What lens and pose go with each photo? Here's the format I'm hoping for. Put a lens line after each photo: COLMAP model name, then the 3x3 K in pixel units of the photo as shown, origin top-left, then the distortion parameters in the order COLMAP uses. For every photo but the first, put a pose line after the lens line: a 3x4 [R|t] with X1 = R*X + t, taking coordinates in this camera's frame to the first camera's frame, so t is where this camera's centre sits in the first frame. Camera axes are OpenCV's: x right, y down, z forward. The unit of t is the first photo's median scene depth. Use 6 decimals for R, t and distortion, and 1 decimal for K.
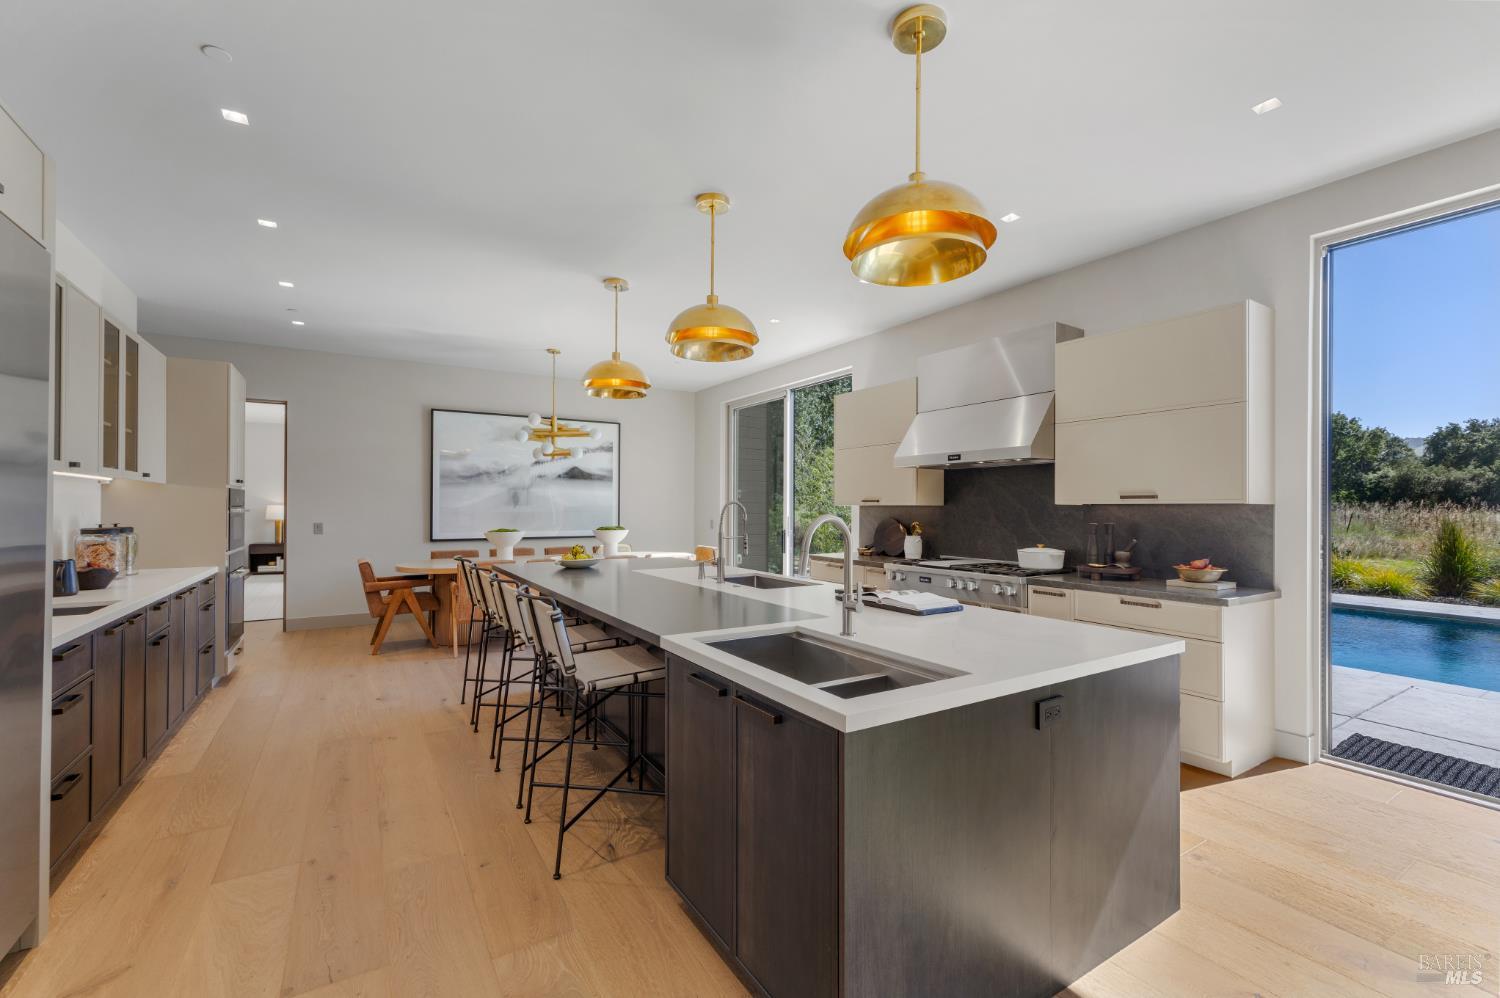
lens RADIAL K [[621.1, 0, 738.9], [0, 621.1, 504.3], [0, 0, 1]] dist [0.000813, -0.001737]
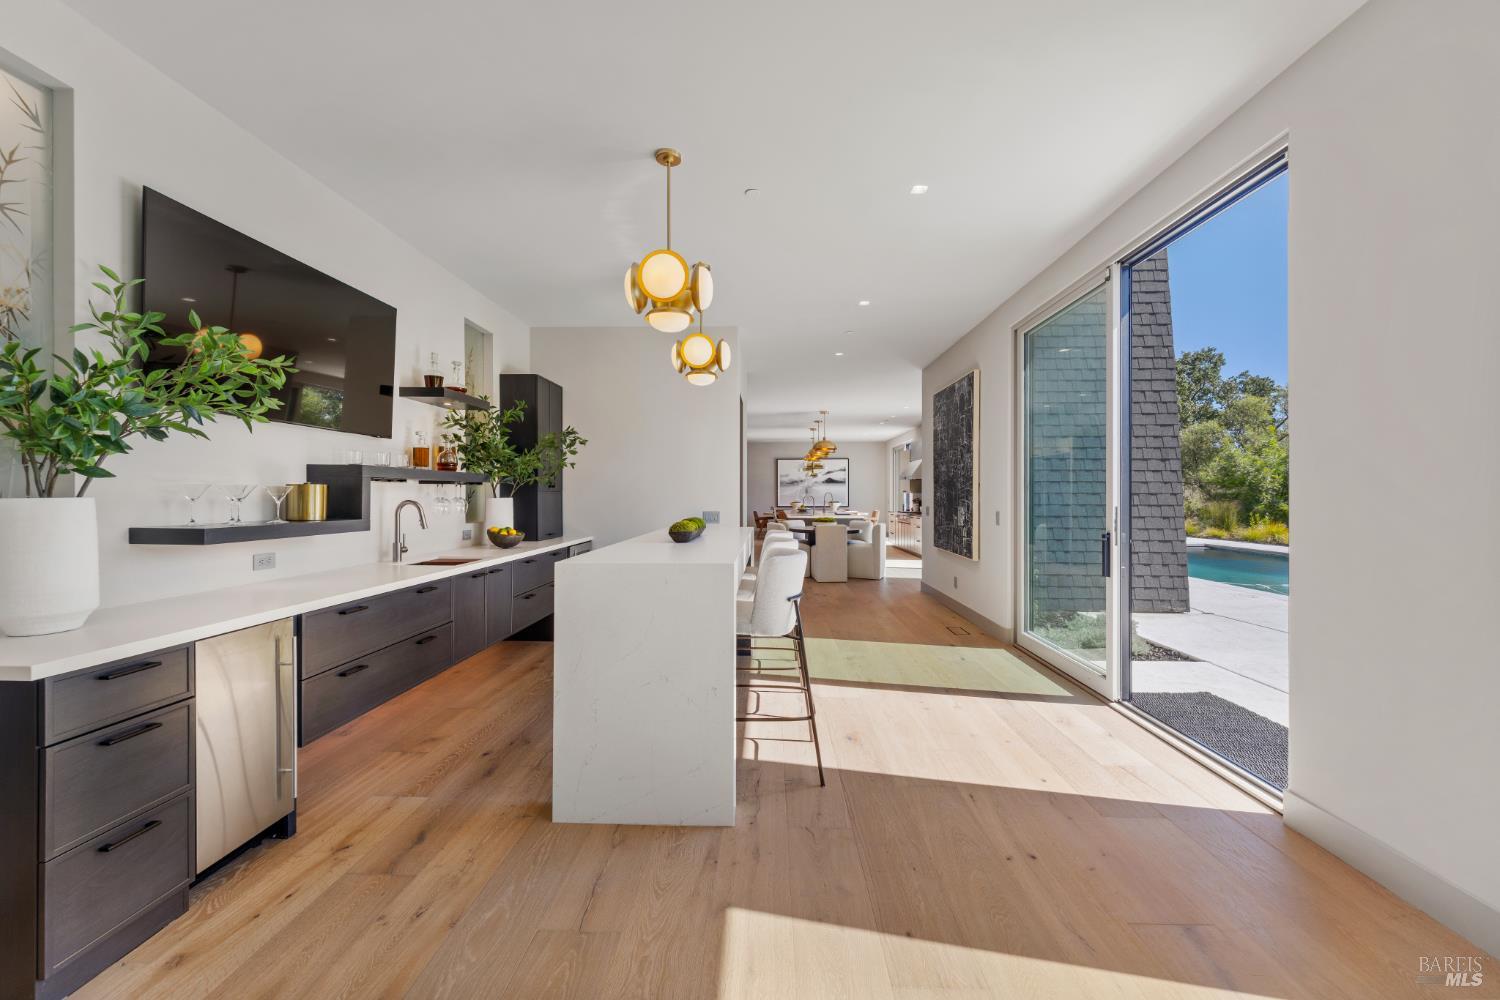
lens RADIAL K [[621.1, 0, 758.9], [0, 621.1, 496.6], [0, 0, 1]] dist [0.000813, -0.001737]
pose [[0.837672, -0.001067, -0.546173, 1.667908], [0.005169, 0.999969, 0.005974, -0.004667], [0.546150, -0.007827, 0.837651, -2.395167]]
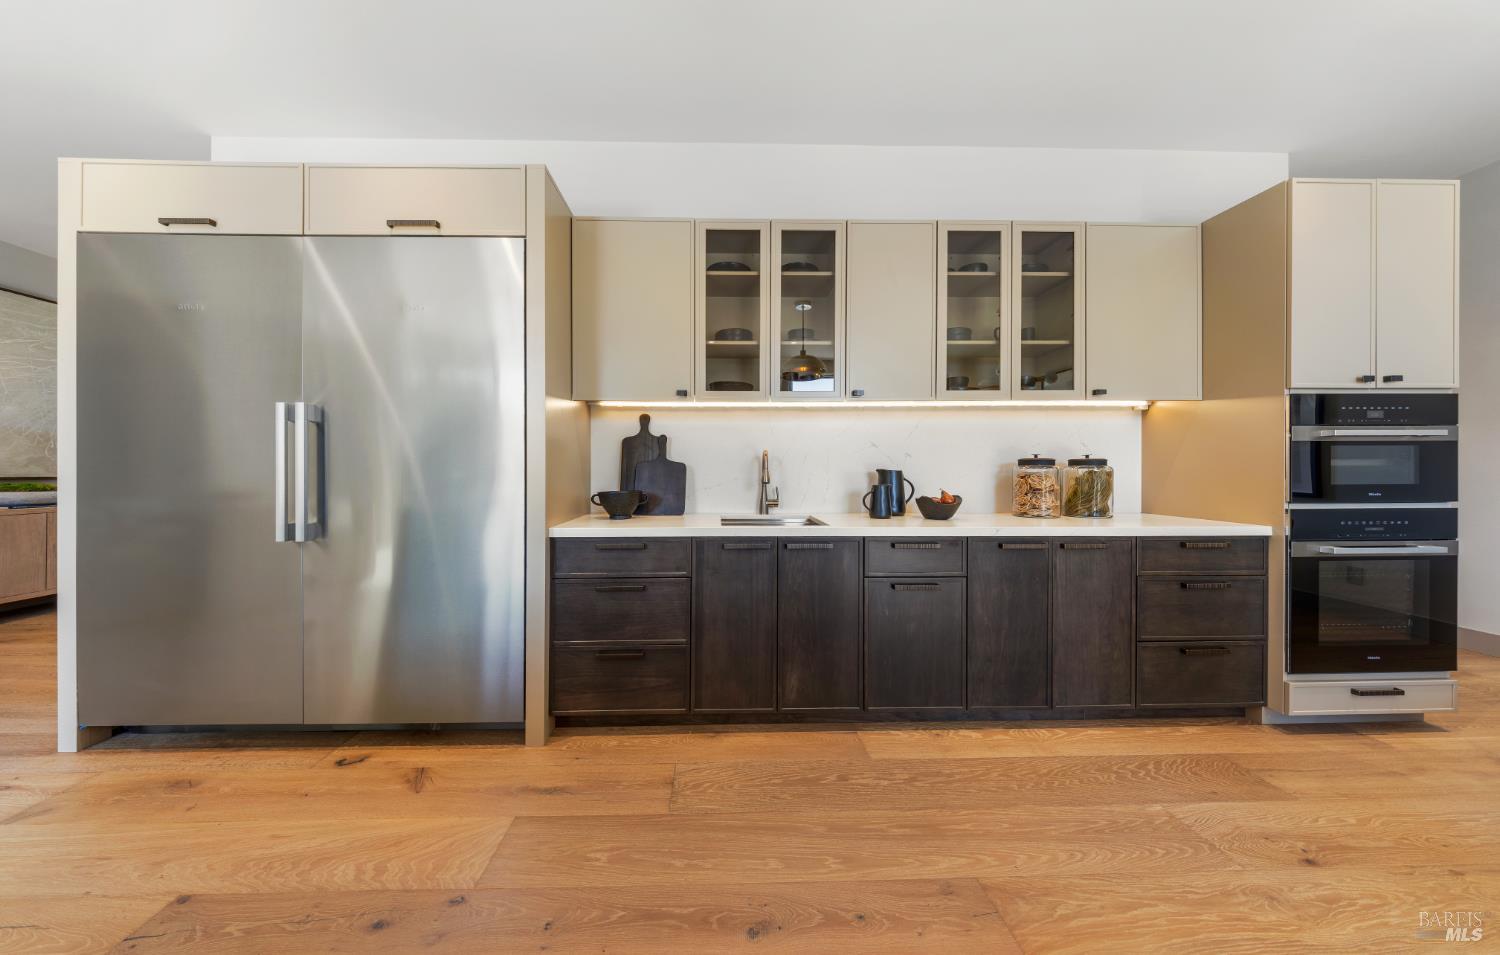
lens RADIAL K [[442.9, 0, 737.6], [0, 442.9, 470.6], [0, 0, 1]] dist [0.002076, 0.000008]
pose [[-0.511176, -0.007369, -0.859444, -0.171988], [0.008018, 0.999879, -0.013342, 0.040461], [0.859439, -0.013711, -0.511055, 0.639638]]
